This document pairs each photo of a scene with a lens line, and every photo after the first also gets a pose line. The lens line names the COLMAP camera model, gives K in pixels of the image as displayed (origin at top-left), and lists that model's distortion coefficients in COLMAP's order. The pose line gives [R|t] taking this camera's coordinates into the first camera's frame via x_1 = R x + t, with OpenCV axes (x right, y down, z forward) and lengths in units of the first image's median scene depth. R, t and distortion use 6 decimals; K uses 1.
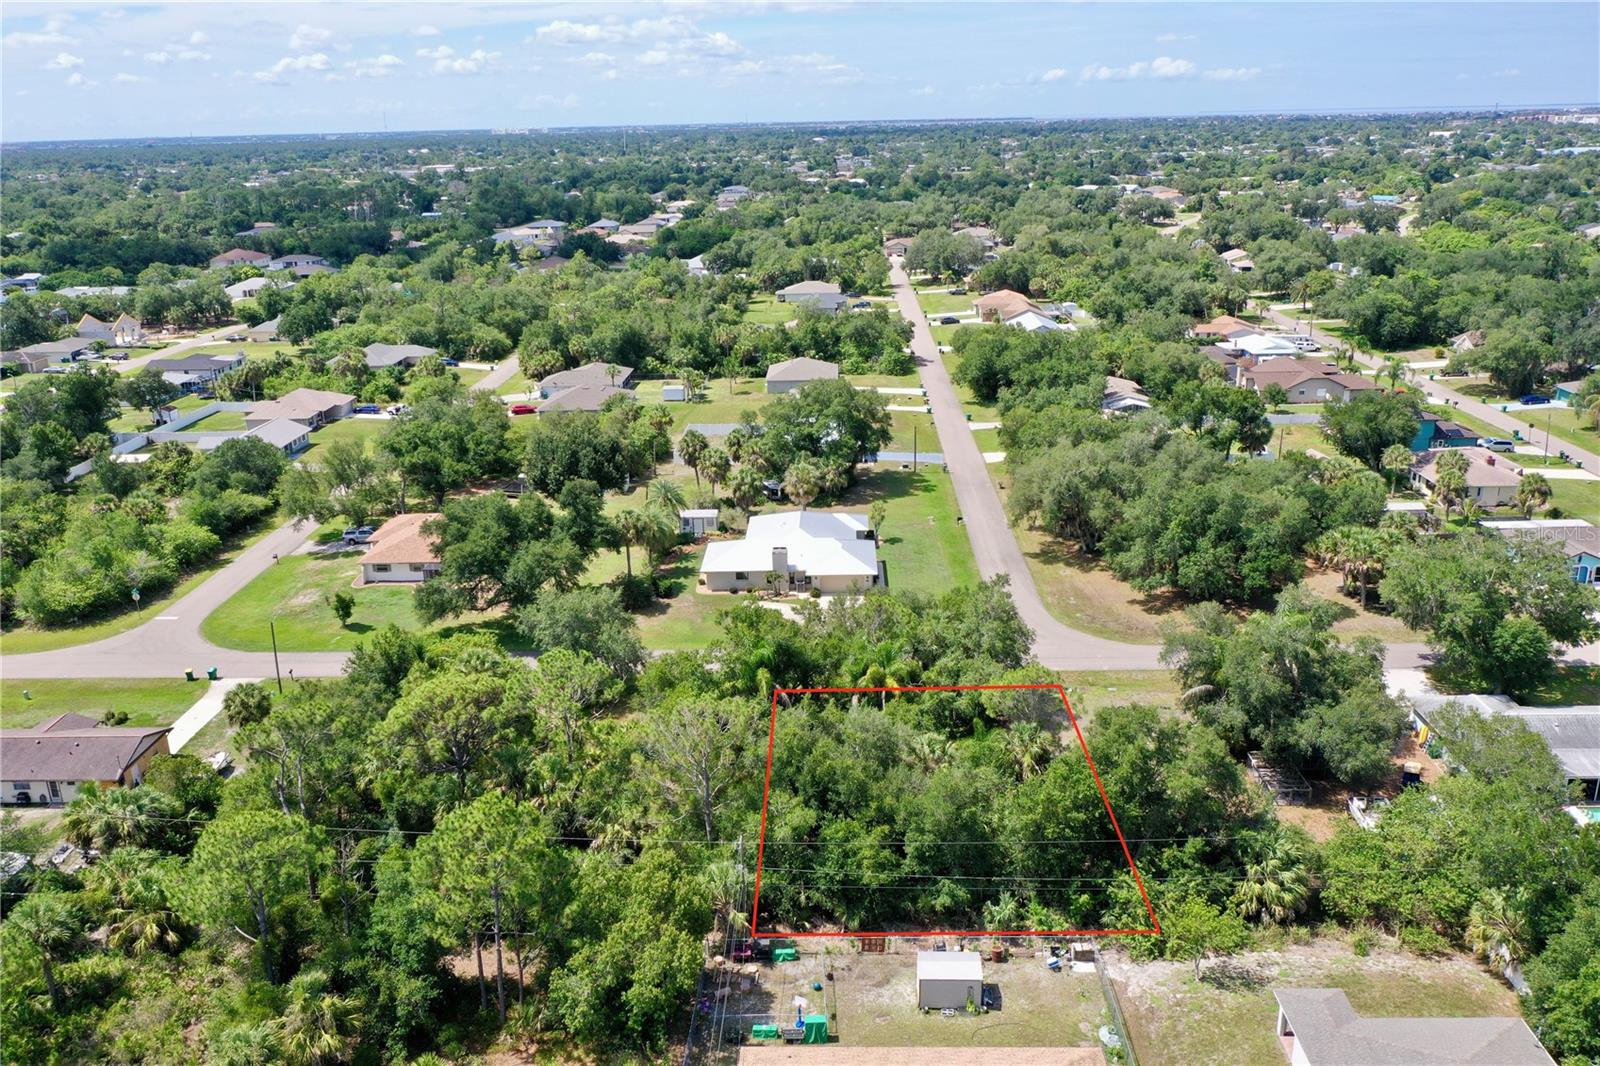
lens RADIAL K [[1262.1, 0, 800.0], [0, 1262.1, 533.0], [0, 0, 1]] dist [-0.006000, 0.001324]
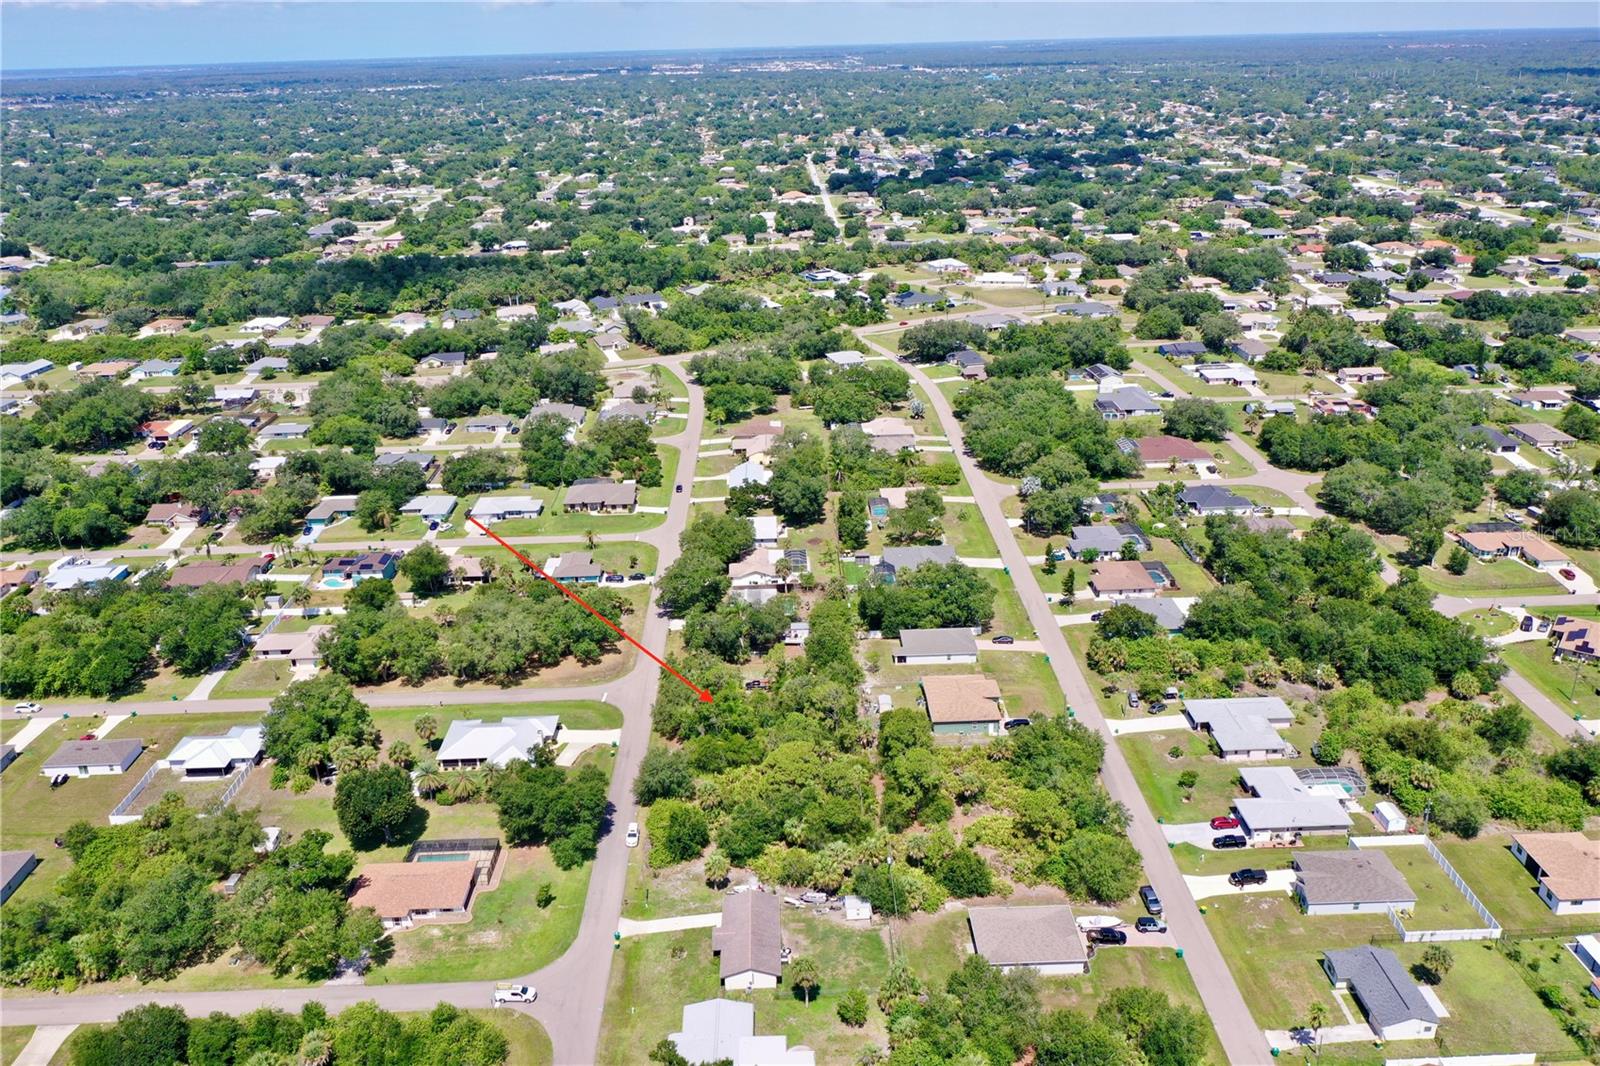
lens RADIAL K [[1262.1, 0, 800.0], [0, 1262.1, 533.0], [0, 0, 1]] dist [-0.006000, 0.001324]
pose [[-0.053709, -0.342247, 0.938074, -1.507144], [0.337887, 0.877785, 0.339596, -0.669022], [-0.939653, 0.335202, 0.068496, 0.418838]]
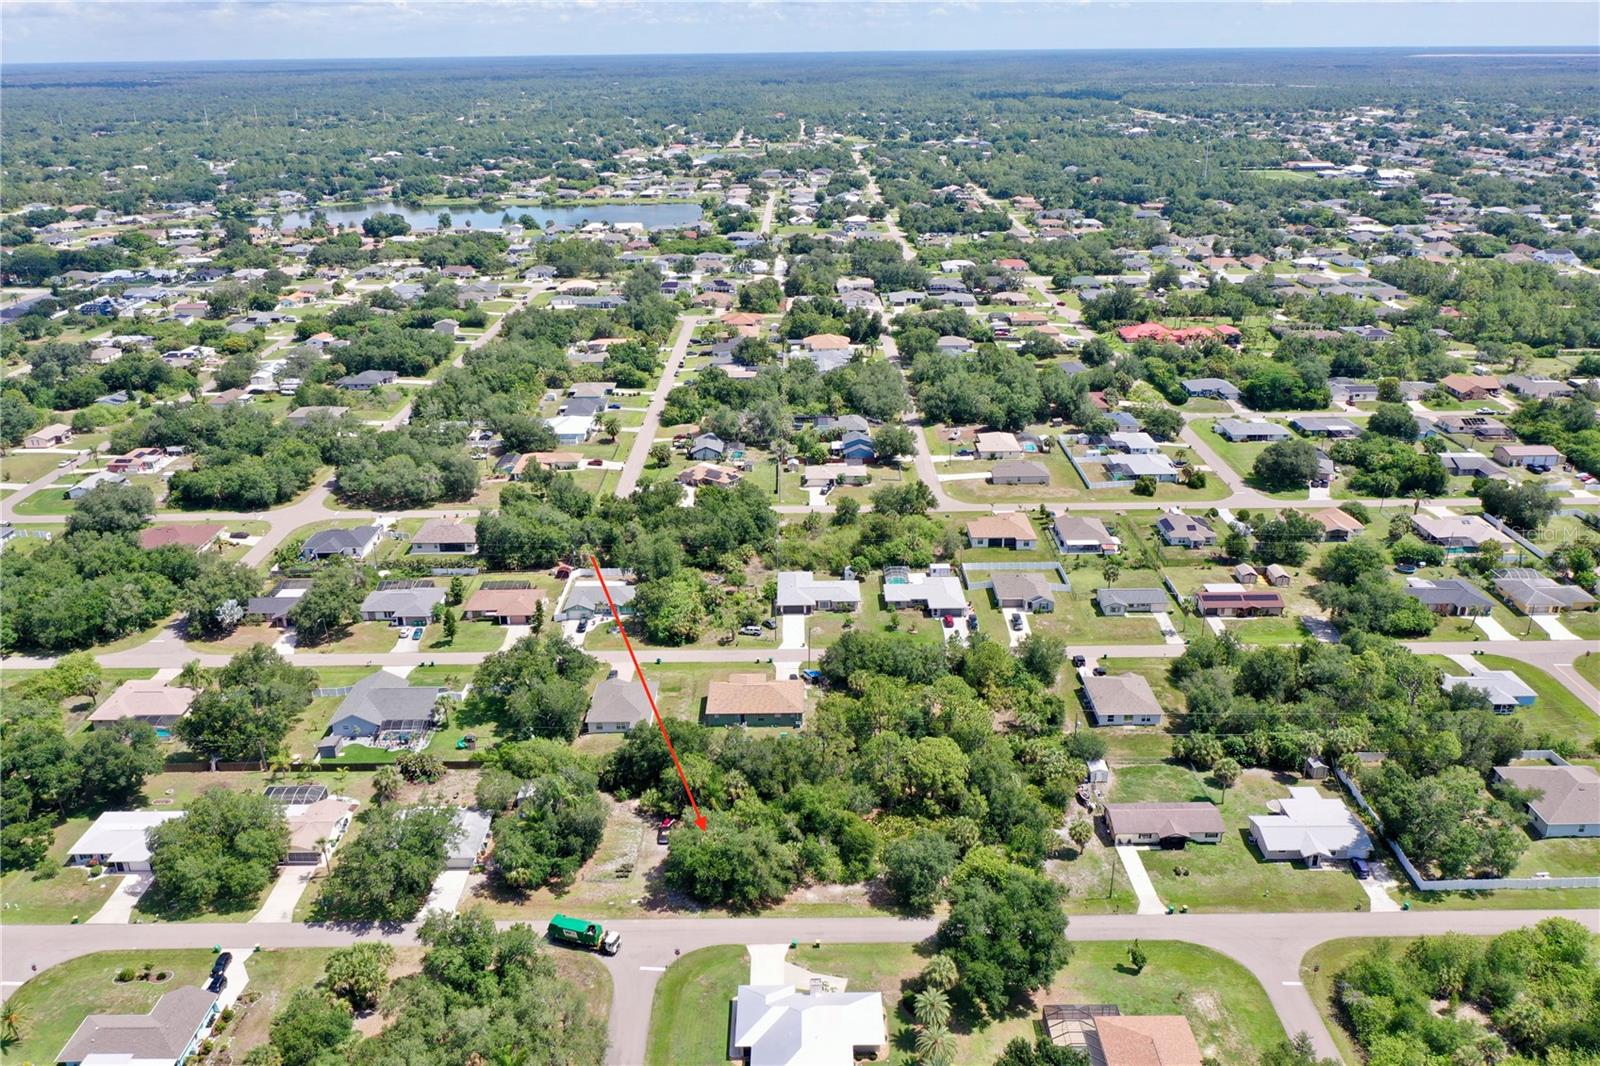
lens RADIAL K [[1262.1, 0, 800.0], [0, 1262.1, 533.0], [0, 0, 1]] dist [-0.006000, 0.001324]
pose [[-0.998926, 0.043367, -0.016339, 0.000390], [0.023092, 0.771461, 0.635857, -1.053061], [0.040180, 0.634797, -0.771634, 1.583538]]
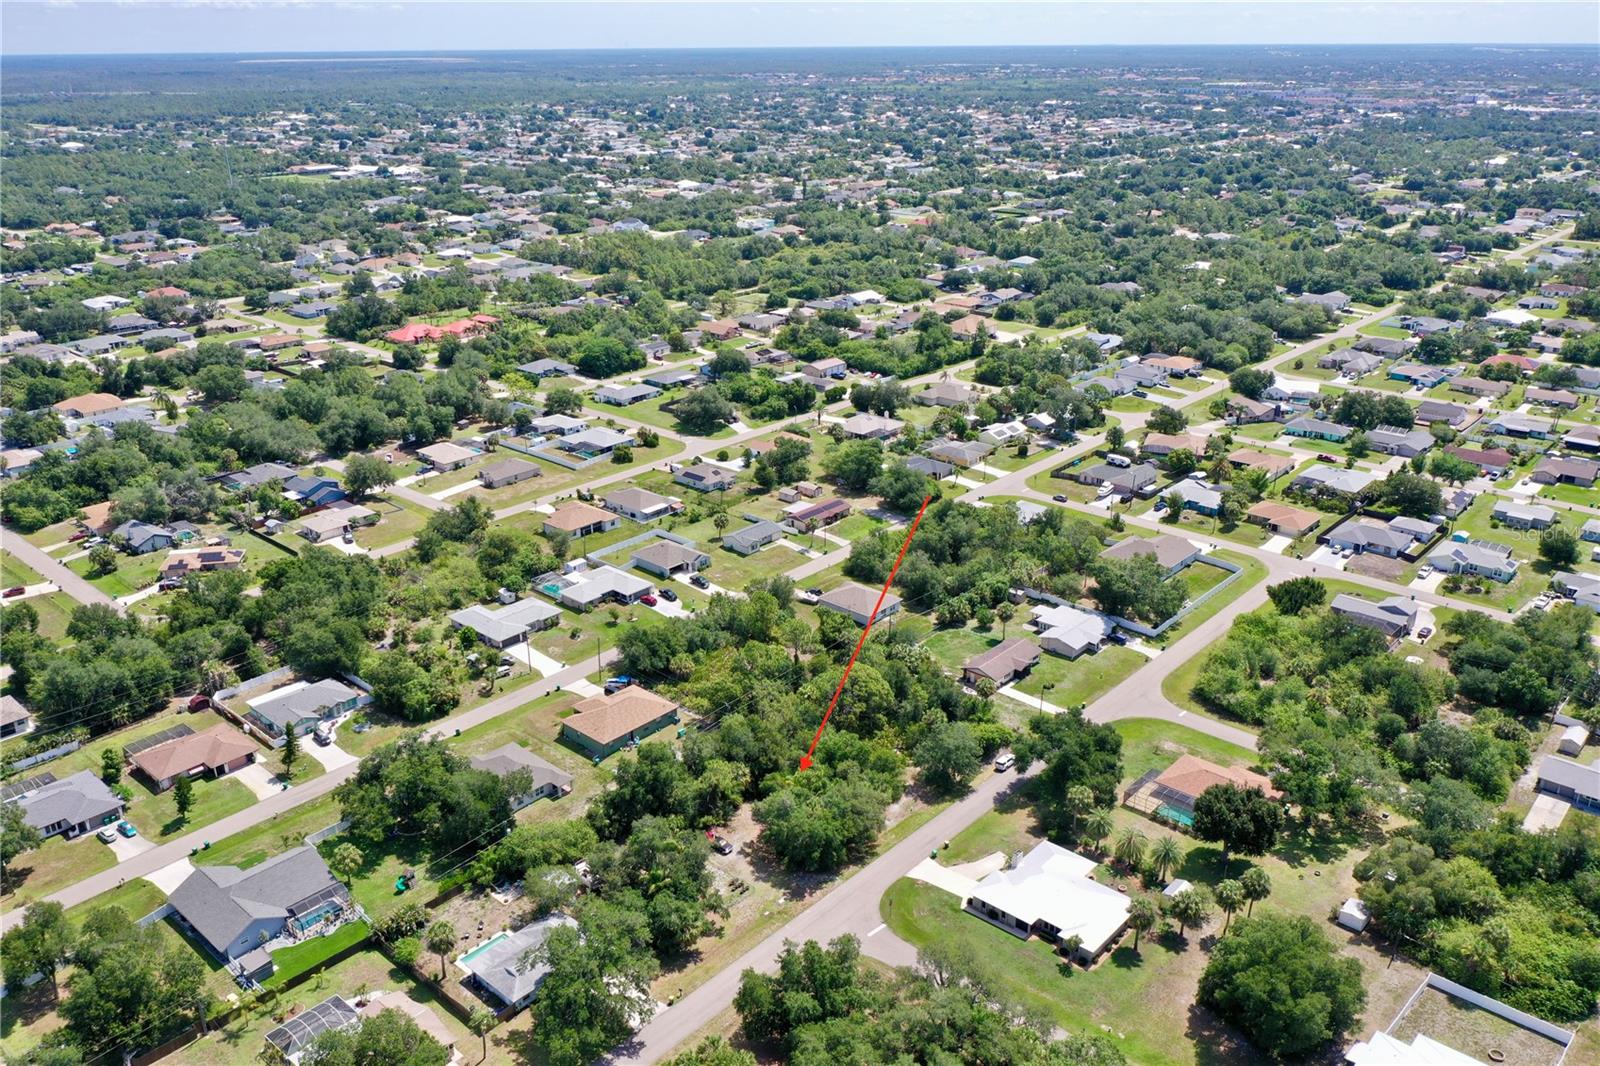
lens RADIAL K [[1262.1, 0, 800.0], [0, 1262.1, 533.0], [0, 0, 1]] dist [-0.006000, 0.001324]
pose [[-0.646210, 0.304281, -0.699875, 0.976068], [-0.218003, 0.805262, 0.551387, -0.957477], [0.731360, 0.508887, -0.454034, 1.212455]]
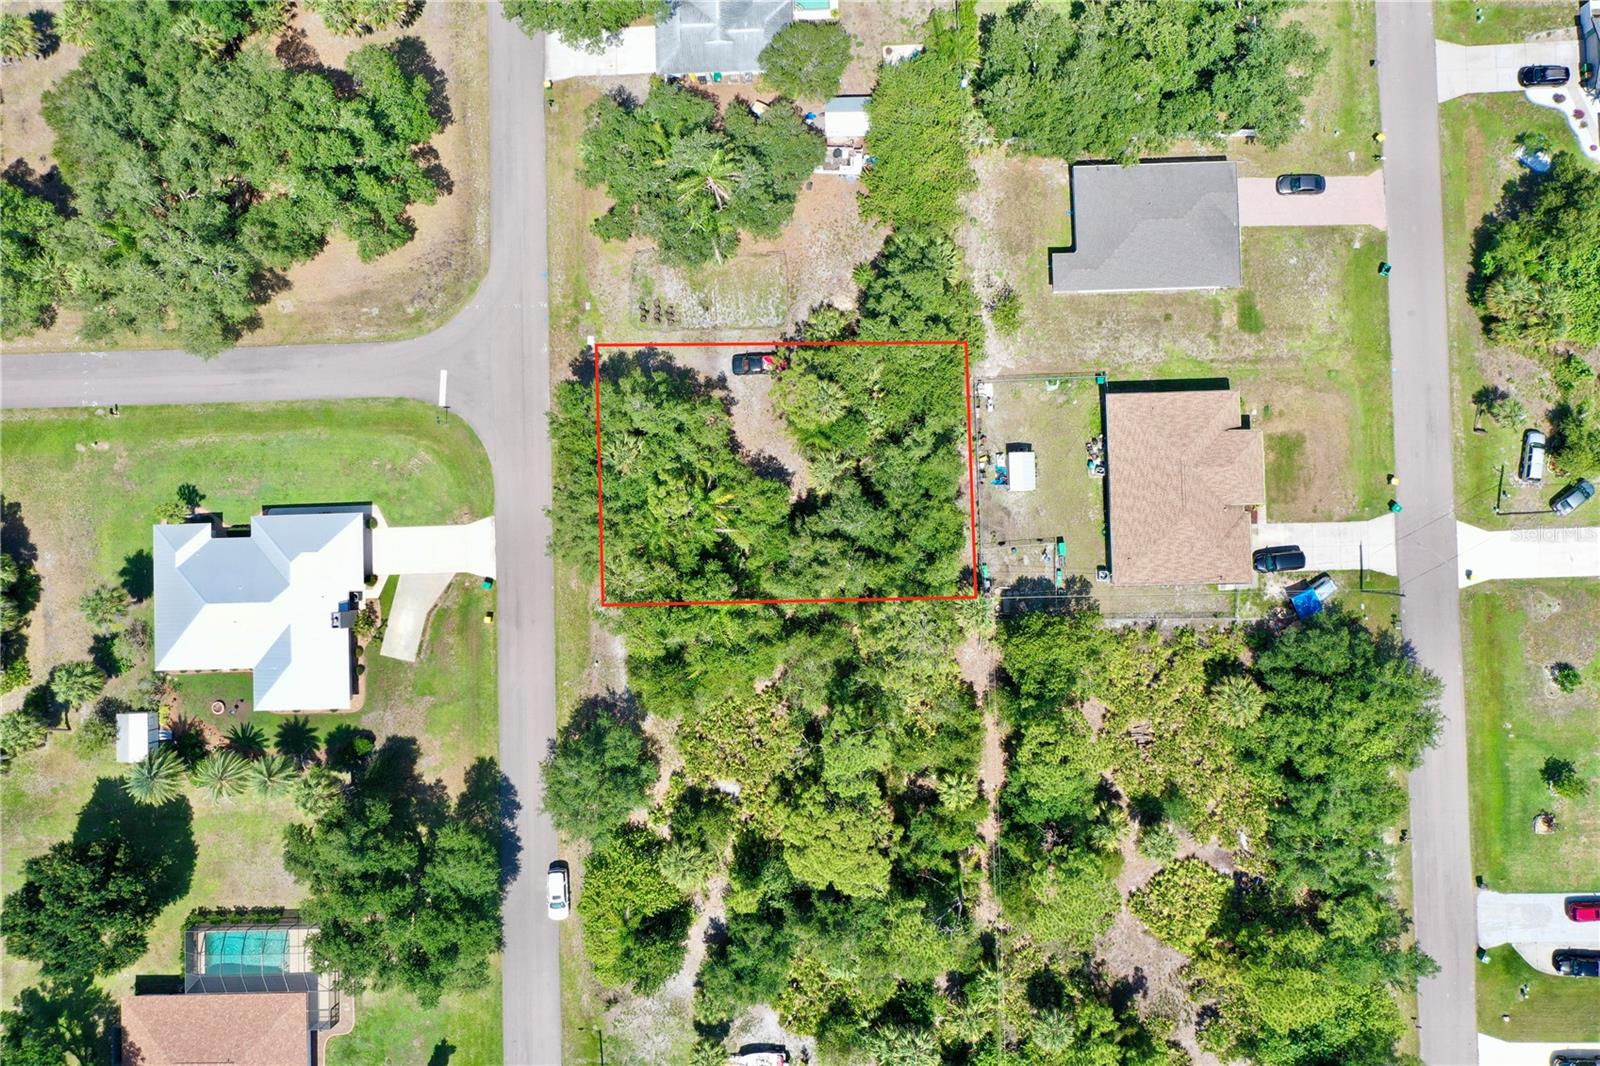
lens RADIAL K [[1262.1, 0, 800.0], [0, 1262.1, 533.0], [0, 0, 1]] dist [-0.006000, 0.001324]
pose [[-0.055536, -0.996723, 0.058805, -0.024072], [0.337014, 0.036727, 0.940783, -0.680774], [-0.939860, 0.072066, 0.333870, 0.365392]]
